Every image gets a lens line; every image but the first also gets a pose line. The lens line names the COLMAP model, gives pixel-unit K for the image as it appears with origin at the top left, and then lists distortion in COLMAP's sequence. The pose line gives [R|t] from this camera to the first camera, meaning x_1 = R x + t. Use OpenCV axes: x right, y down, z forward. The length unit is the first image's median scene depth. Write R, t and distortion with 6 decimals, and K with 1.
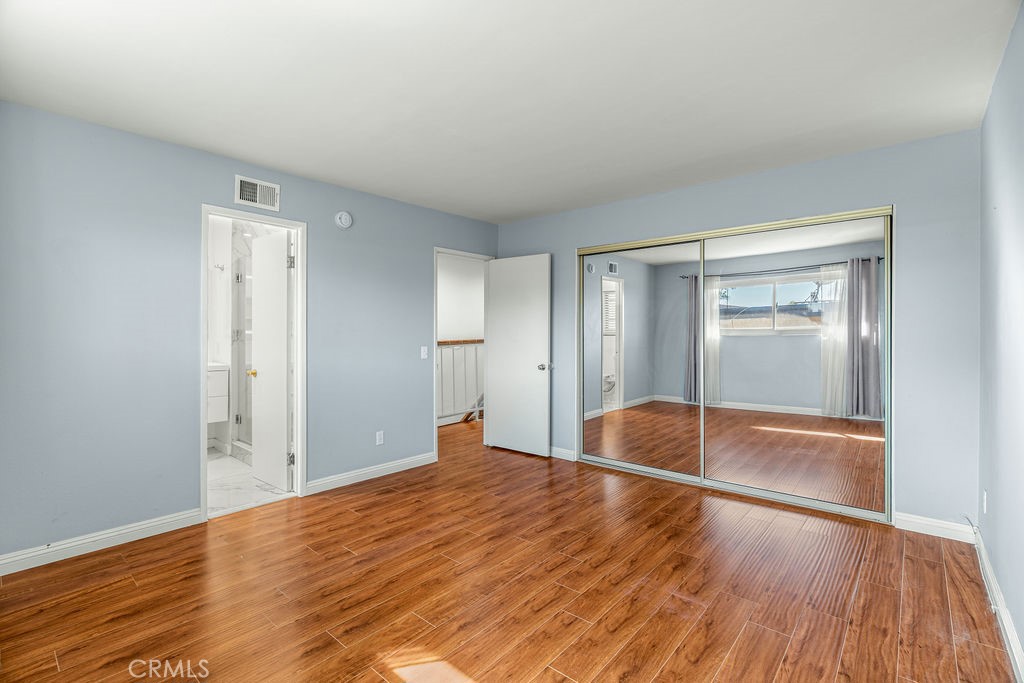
lens RADIAL K [[460.1, 0, 512.0], [0, 460.1, 341.5], [0, 0, 1]] dist [-0.021726, 0.000072]
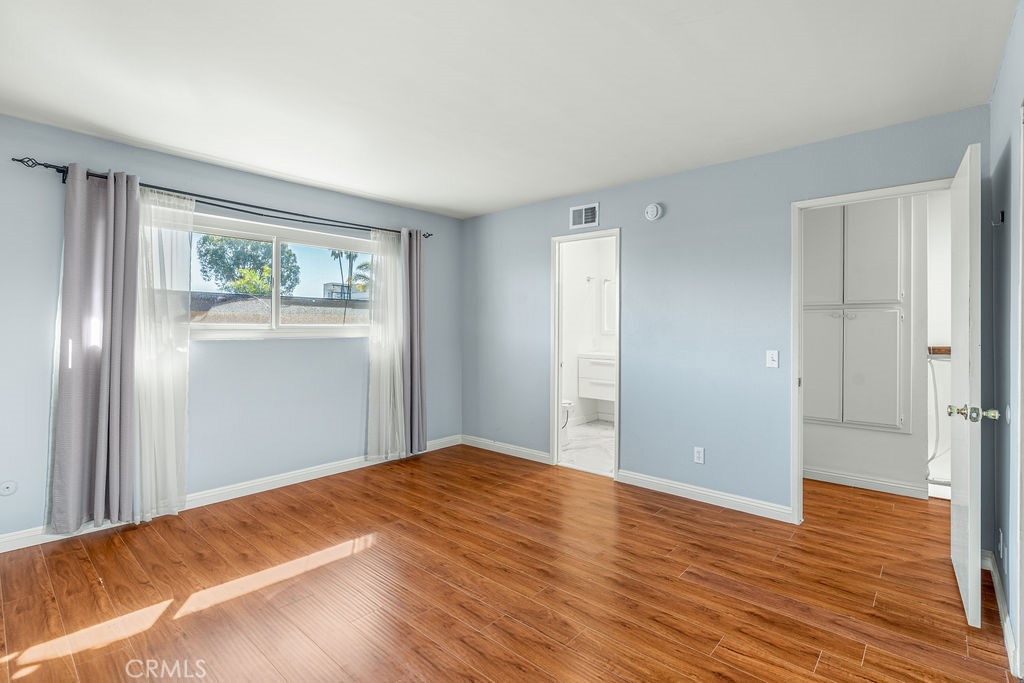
lens RADIAL K [[477.0, 0, 512.0], [0, 477.0, 341.5], [0, 0, 1]] dist [-0.012762, 0.000108]
pose [[-0.013071, 0.025601, -0.999587, 0.656799], [-0.022657, 0.999408, 0.025892, -0.015354], [0.999658, 0.022986, -0.012483, 0.745622]]
